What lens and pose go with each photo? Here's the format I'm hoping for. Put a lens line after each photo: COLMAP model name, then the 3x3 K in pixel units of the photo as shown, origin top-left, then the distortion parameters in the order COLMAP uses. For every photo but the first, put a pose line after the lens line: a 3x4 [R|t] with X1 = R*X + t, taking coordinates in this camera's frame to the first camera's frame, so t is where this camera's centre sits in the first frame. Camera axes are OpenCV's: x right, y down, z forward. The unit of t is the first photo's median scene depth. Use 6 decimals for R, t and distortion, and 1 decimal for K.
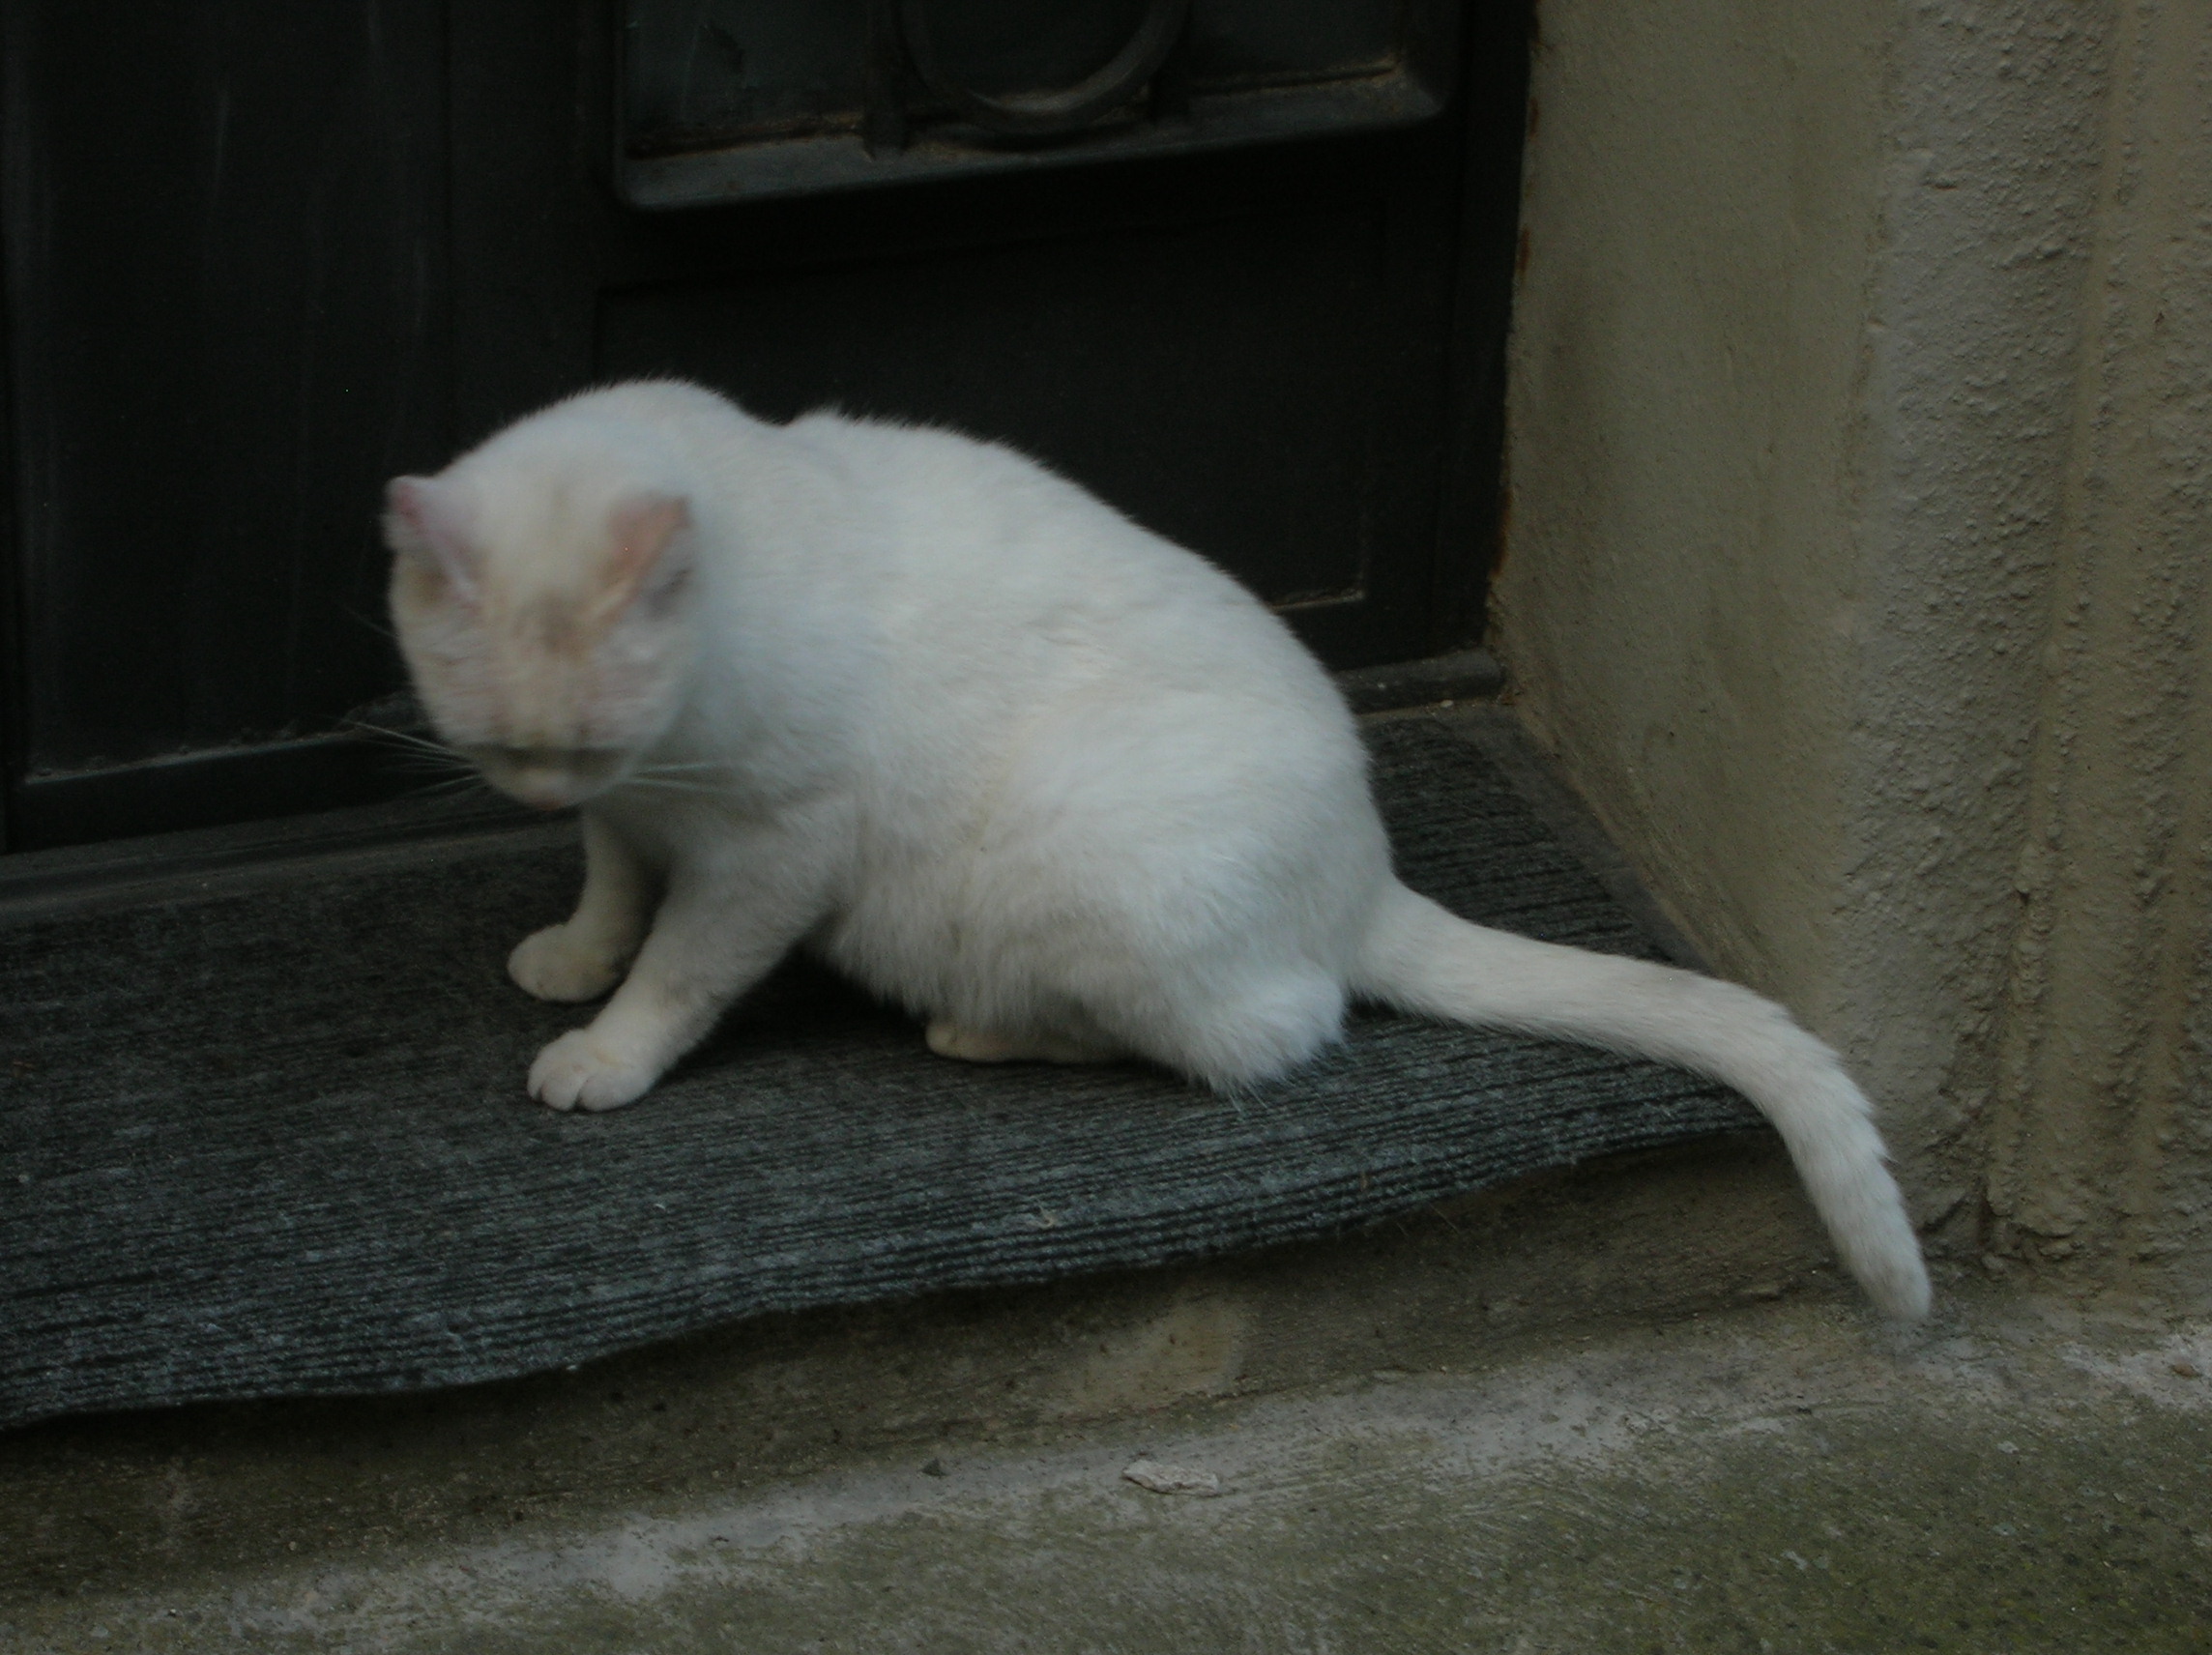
lens RADIAL K [[6501.2, 0, 1121.4], [0, 6501.2, 816.1], [0, 0, 1]] dist [-0.027535, 0.000000]
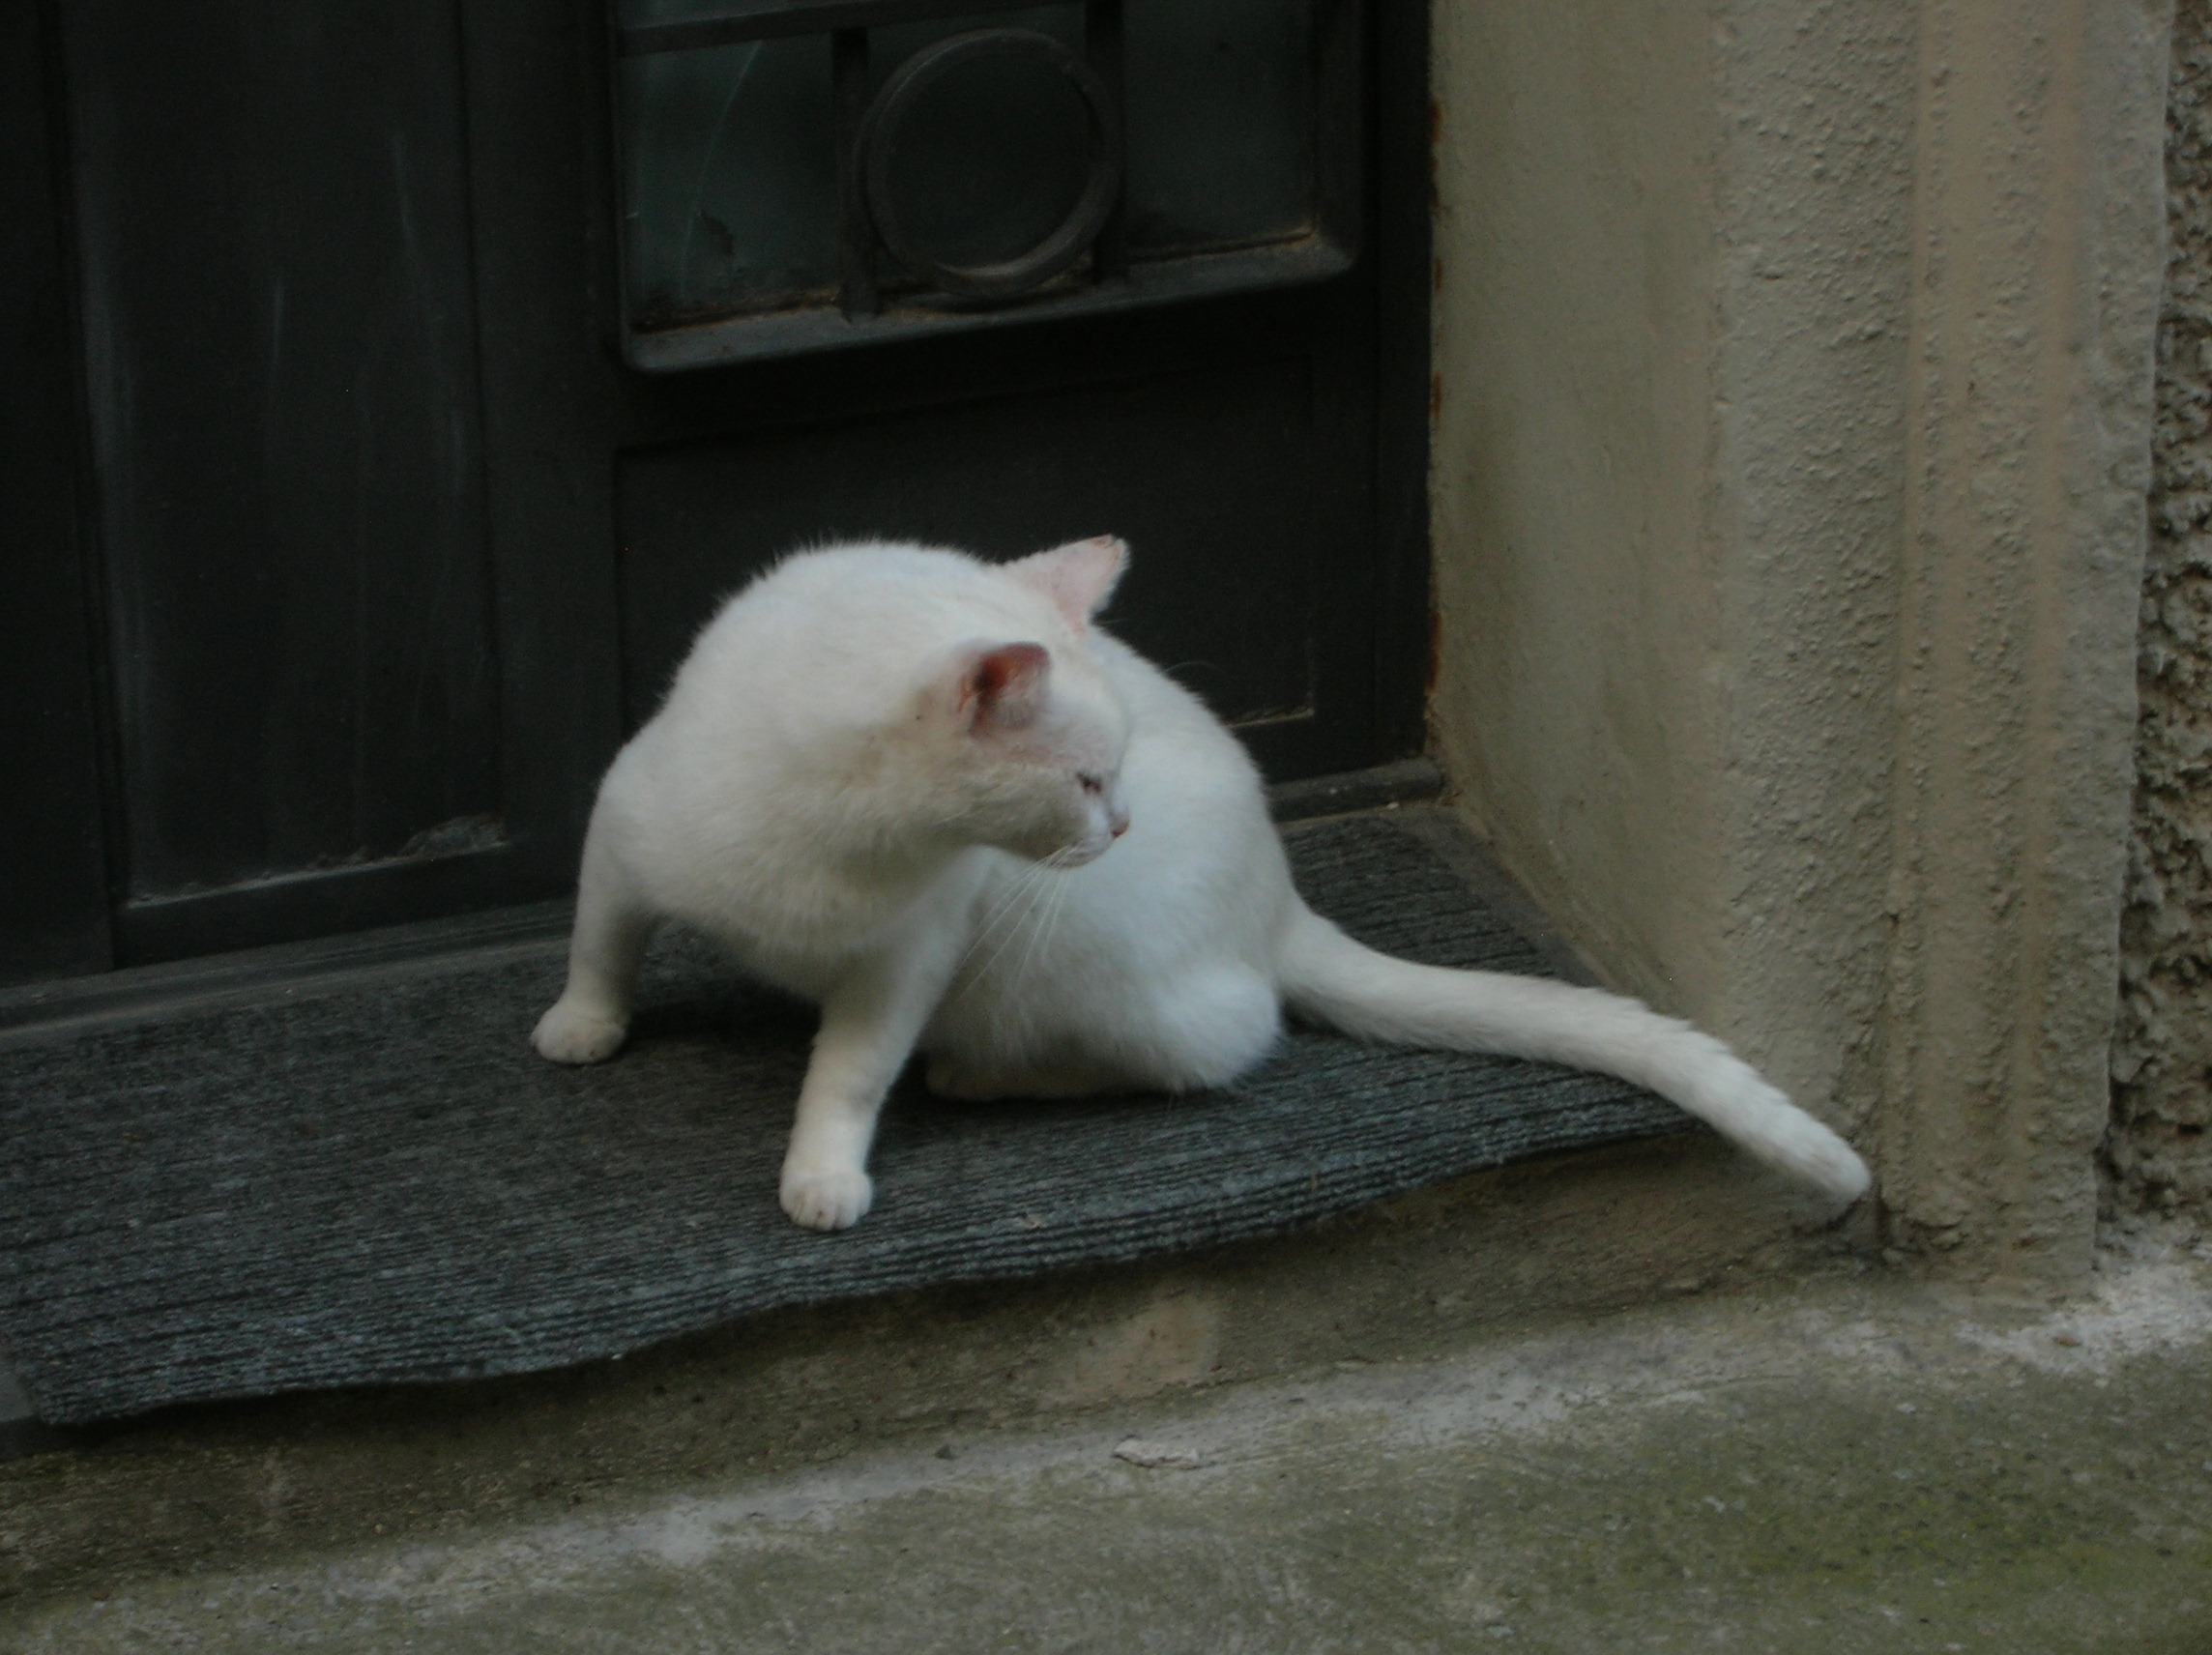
lens RADIAL K [[6501.2, 0, 1115.8], [0, 6501.2, 816.2], [0, 0, 1]] dist [-0.027535, 0.000000]
pose [[0.998638, -0.046905, -0.022851, 0.031693], [0.044963, 0.995850, -0.079124, 0.080647], [0.026467, 0.077988, 0.996603, -0.133382]]
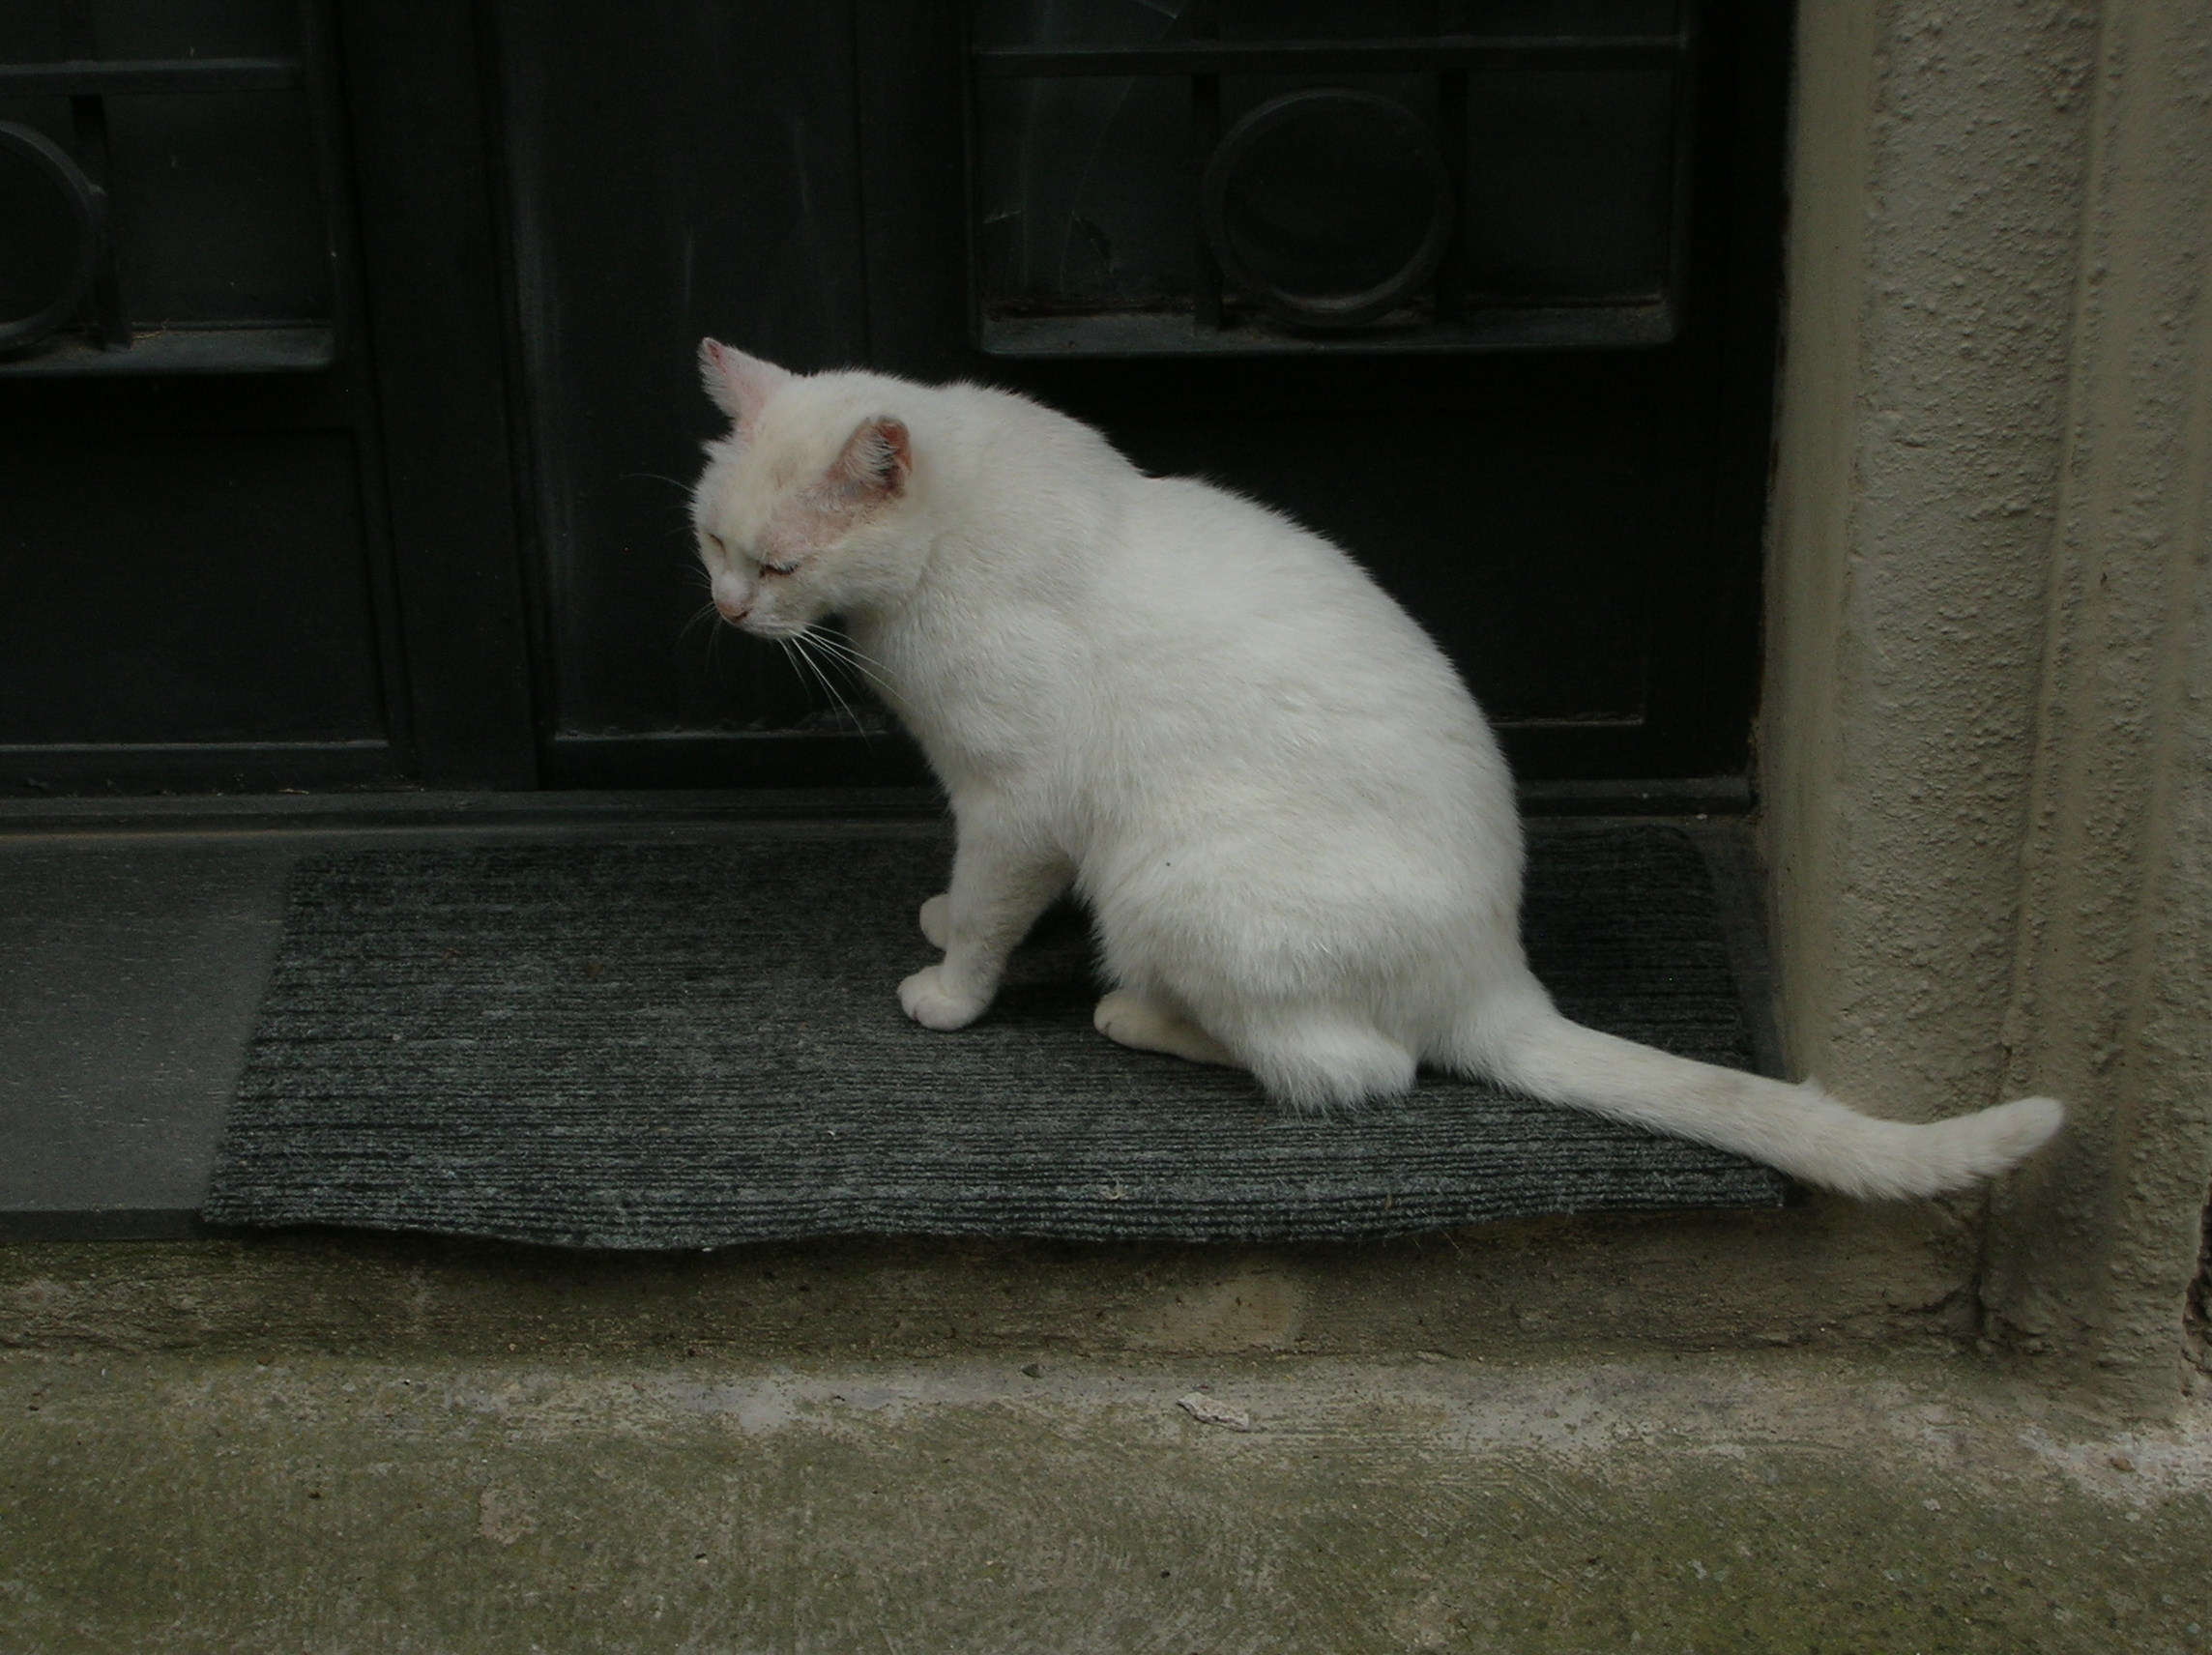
lens RADIAL K [[4337.5, 0, 1101.9], [0, 4337.5, 794.5], [0, 0, 1]] dist [-0.095817, 0.000000]
pose [[0.928351, 0.130291, -0.348122, 0.261677], [-0.123437, 0.991467, 0.041898, -0.047582], [0.350611, 0.004075, 0.936512, 0.214354]]
